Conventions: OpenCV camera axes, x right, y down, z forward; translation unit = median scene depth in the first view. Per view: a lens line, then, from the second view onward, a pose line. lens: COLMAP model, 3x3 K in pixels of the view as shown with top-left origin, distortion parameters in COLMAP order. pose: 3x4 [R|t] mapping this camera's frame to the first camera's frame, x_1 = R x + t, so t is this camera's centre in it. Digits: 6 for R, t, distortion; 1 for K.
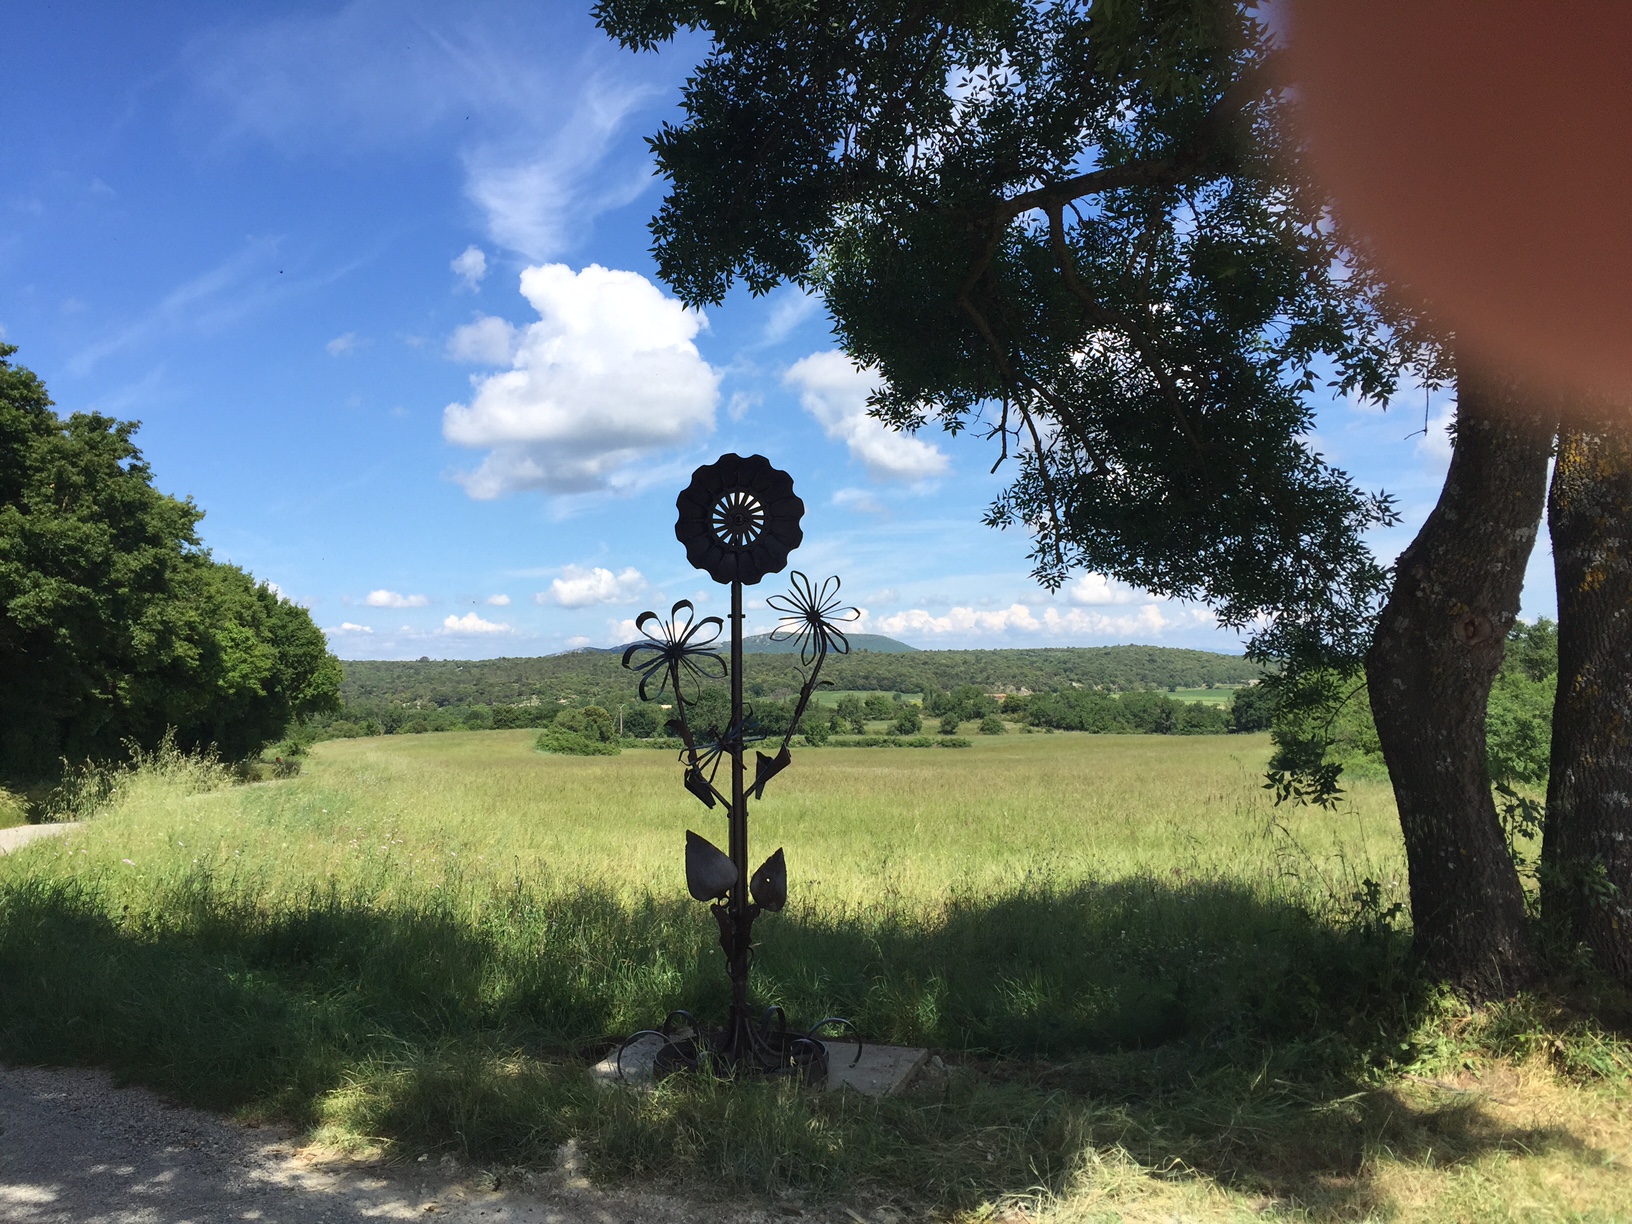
lens RADIAL K [[1372.9, 0, 816.2], [0, 1372.9, 600.4], [0, 0, 1]] dist [0.019536, -0.011338]
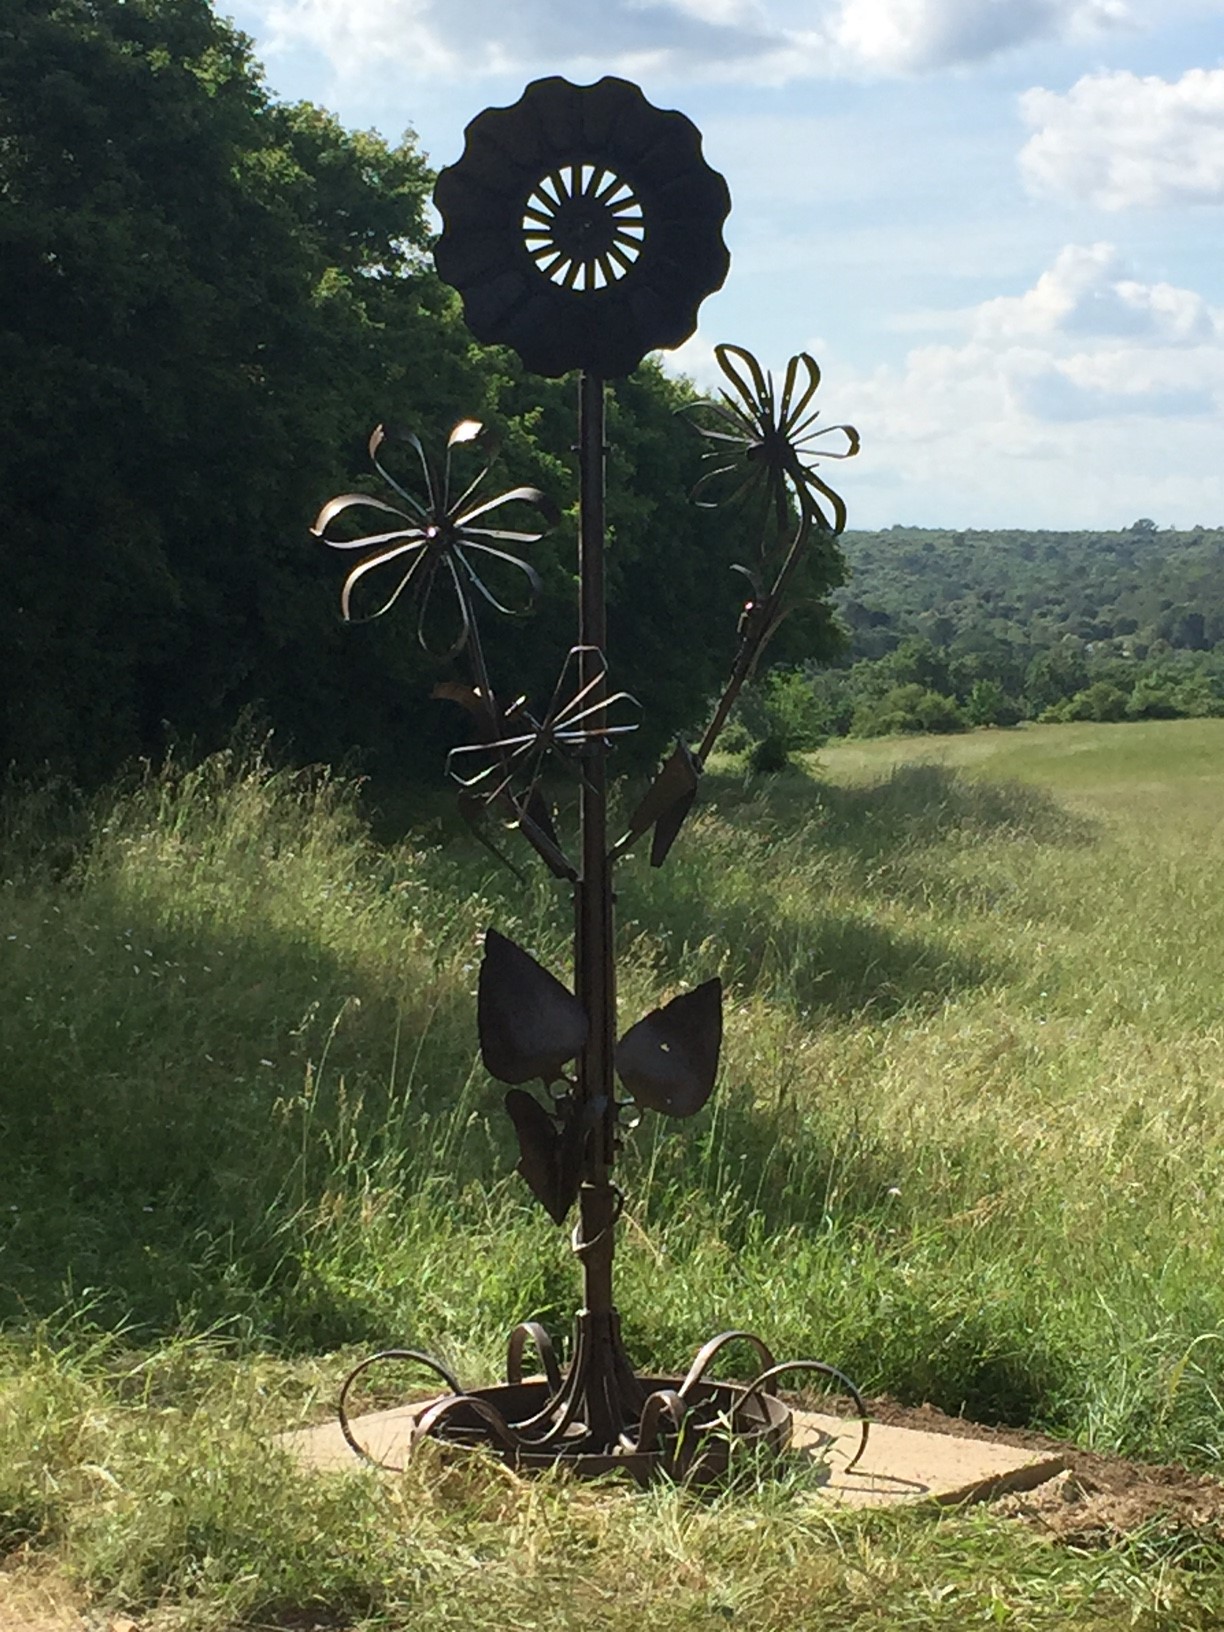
lens RADIAL K [[3765.3, 0, 617.4], [0, 3765.3, 820.8], [0, 0, 1]] dist [0.012801, 0.000000]
pose [[0.914670, 0.027888, -0.403238, 0.094799], [0.021003, 0.992990, 0.116316, -0.002287], [0.403655, -0.114860, 0.907673, -0.023090]]
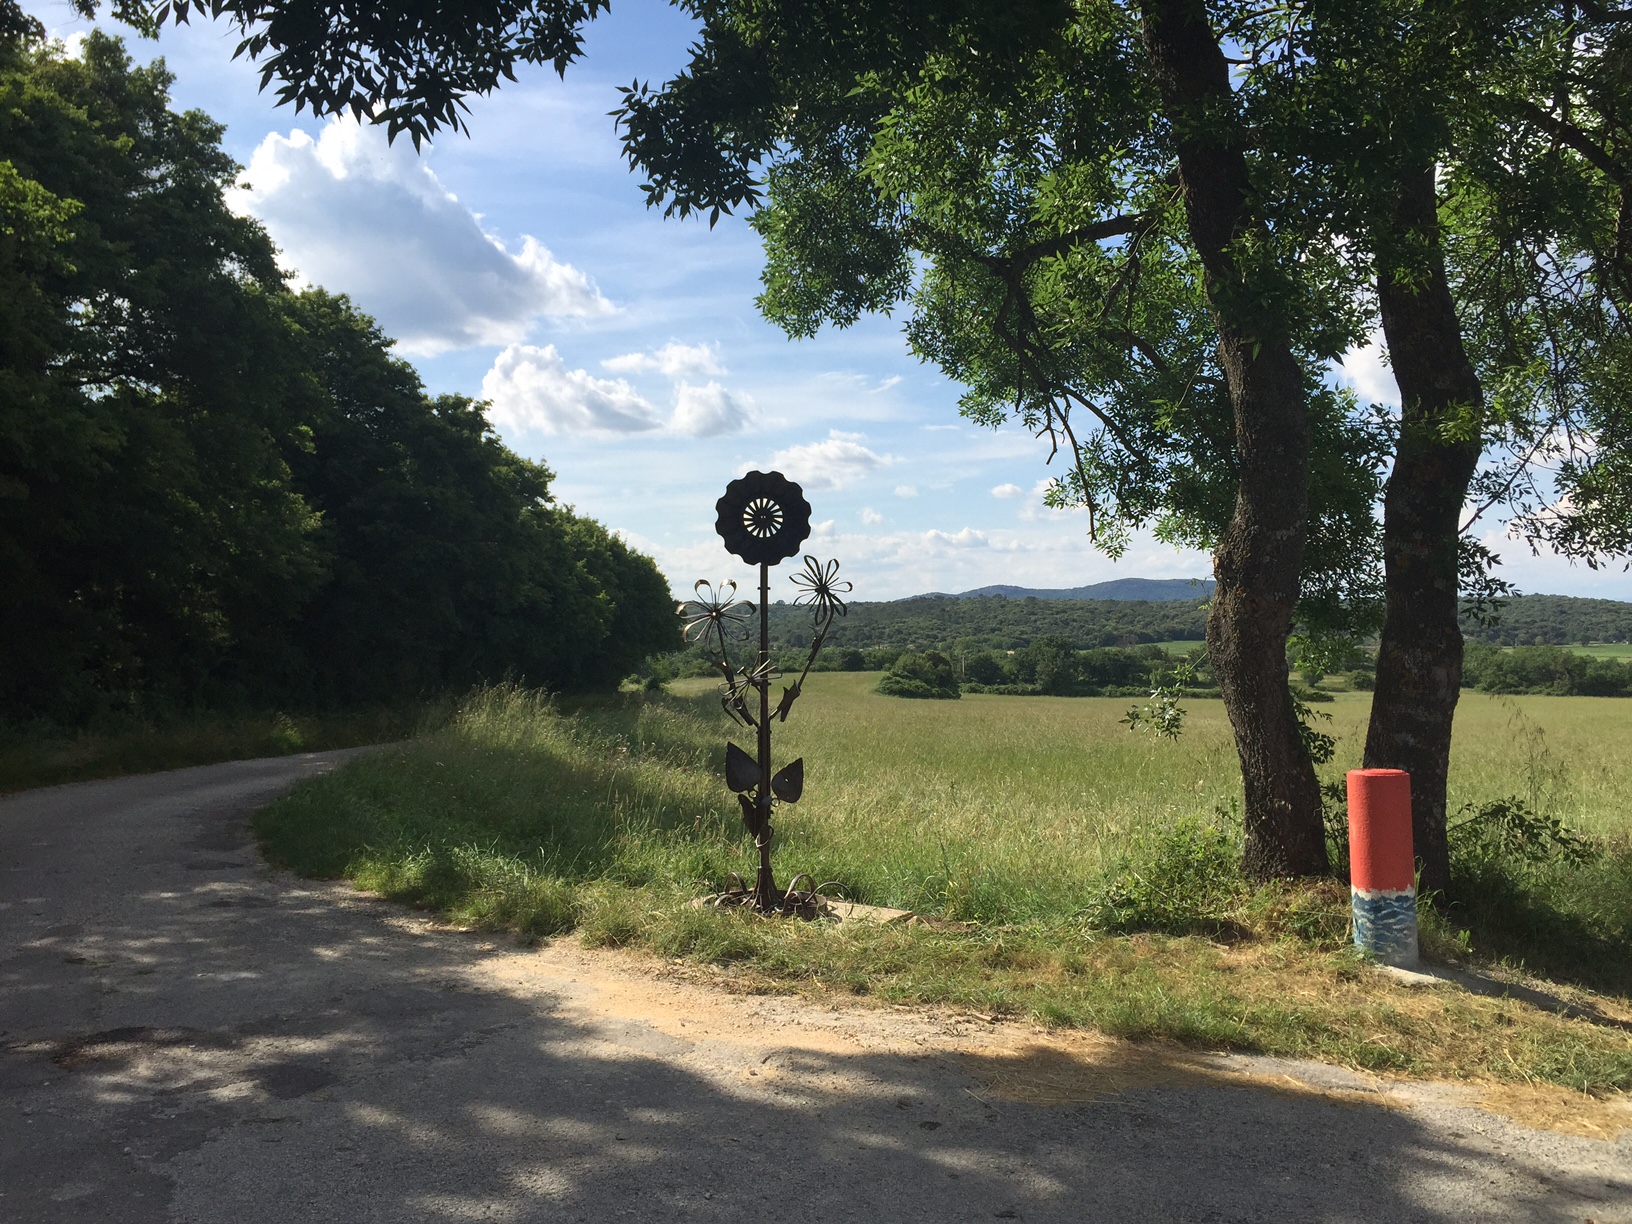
lens RADIAL K [[1372.9, 0, 802.2], [0, 1372.9, 615.1], [0, 0, 1]] dist [0.019536, -0.011338]
pose [[0.966098, 0.011075, -0.257937, 0.072168], [0.001923, 0.998743, 0.050086, -0.006550], [0.258168, -0.048884, 0.964863, -0.069080]]
